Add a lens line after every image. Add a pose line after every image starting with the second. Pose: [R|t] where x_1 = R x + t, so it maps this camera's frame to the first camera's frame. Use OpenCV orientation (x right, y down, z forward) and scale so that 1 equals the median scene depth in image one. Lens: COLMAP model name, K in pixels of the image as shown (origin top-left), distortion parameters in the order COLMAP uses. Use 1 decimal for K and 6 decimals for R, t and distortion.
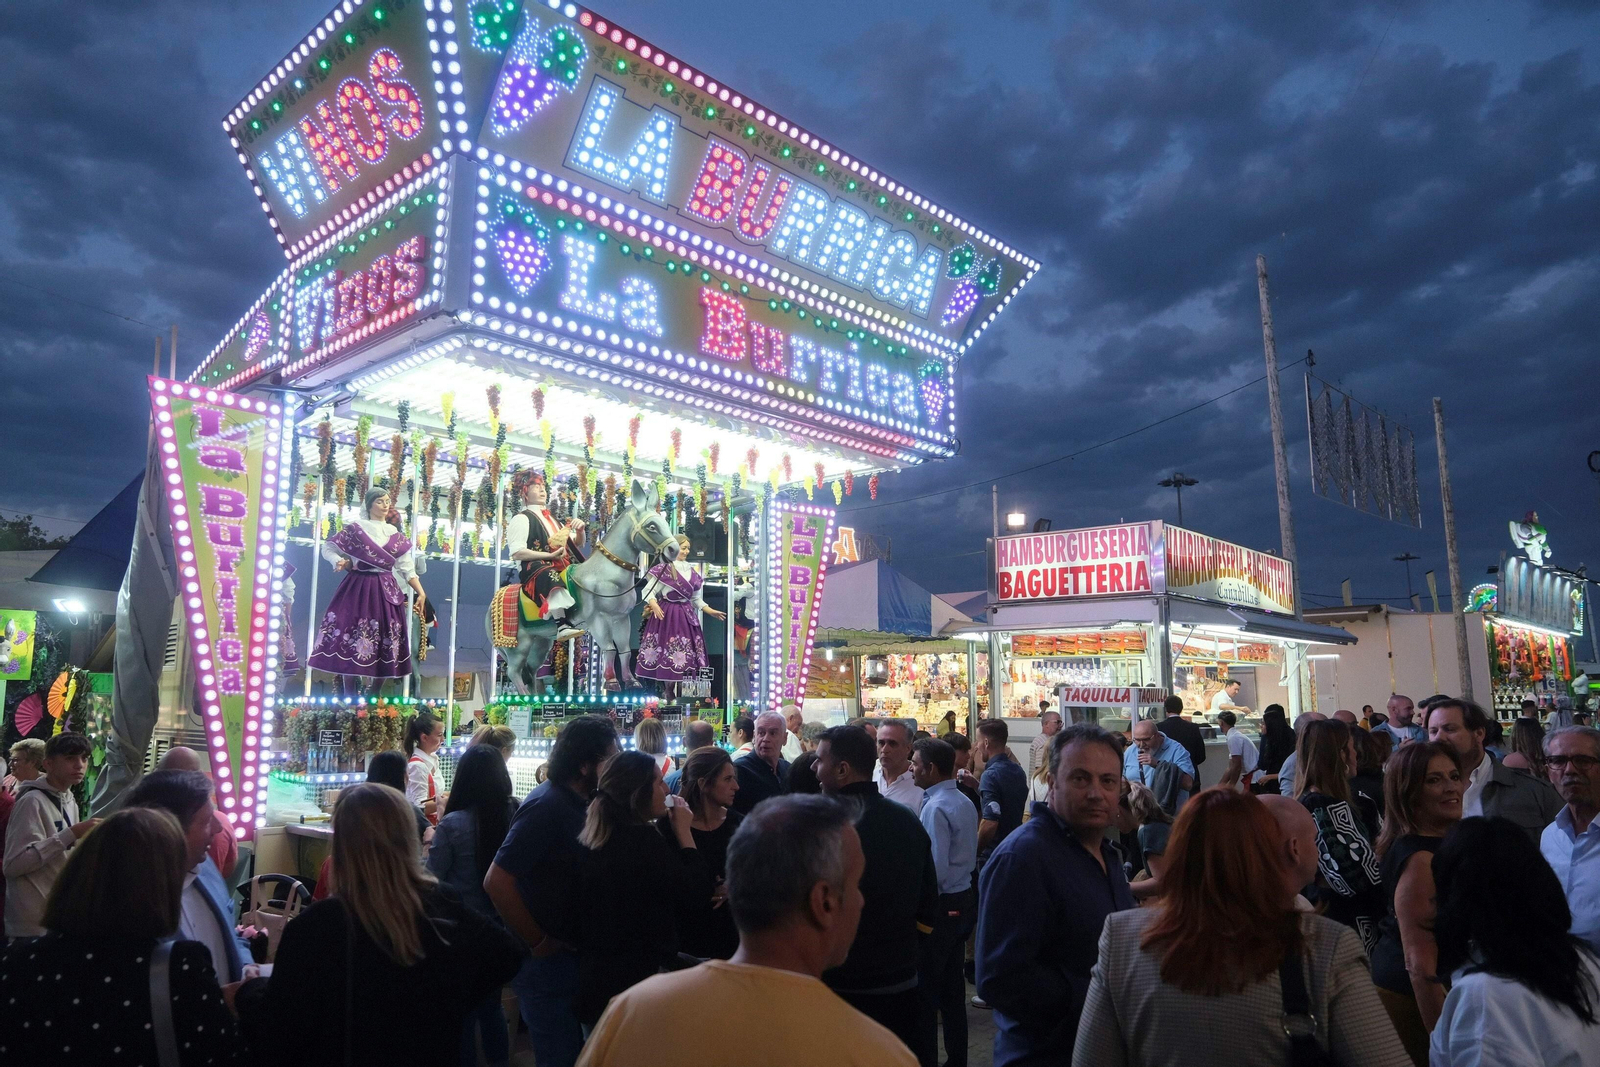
lens RADIAL K [[1082.8, 0, 775.8], [0, 1082.8, 537.8], [0, 0, 1]] dist [-0.011843, -0.003094]
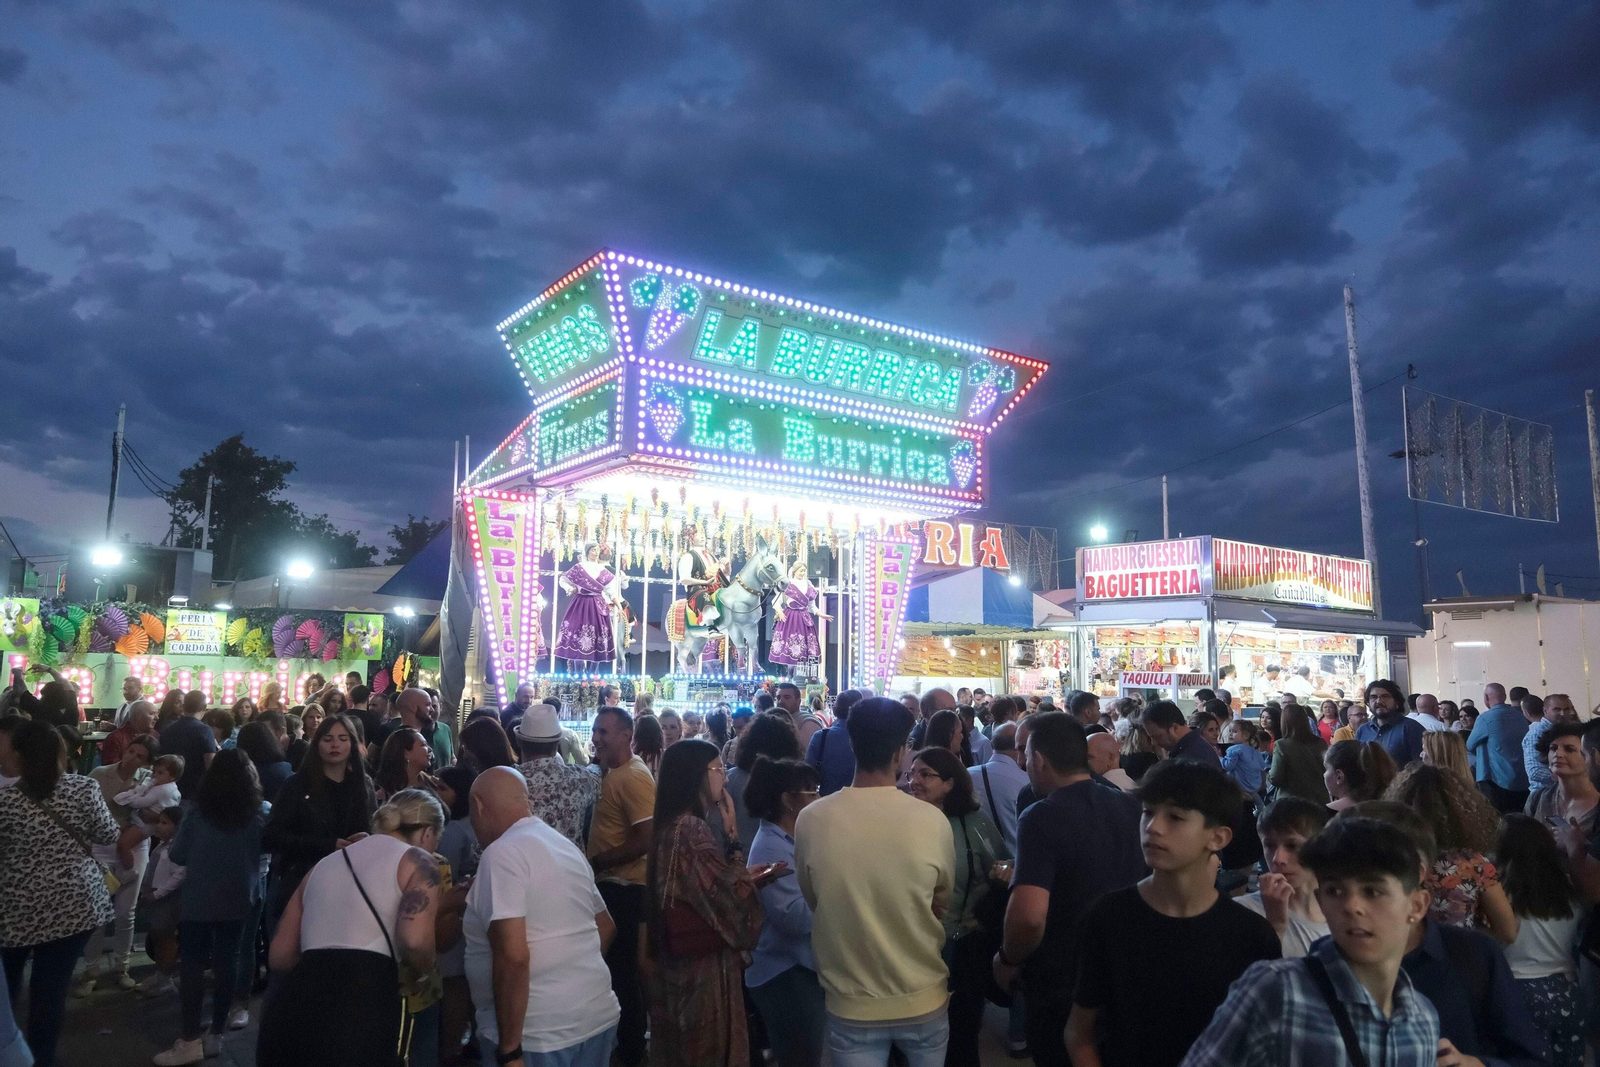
lens RADIAL K [[1082.8, 0, 775.8], [0, 1082.8, 537.8], [0, 0, 1]] dist [-0.011843, -0.003094]
pose [[0.979579, -0.012634, -0.200664, 0.217850], [0.016853, 0.999671, 0.019330, -0.080637], [0.200354, -0.022317, 0.979469, -0.507818]]
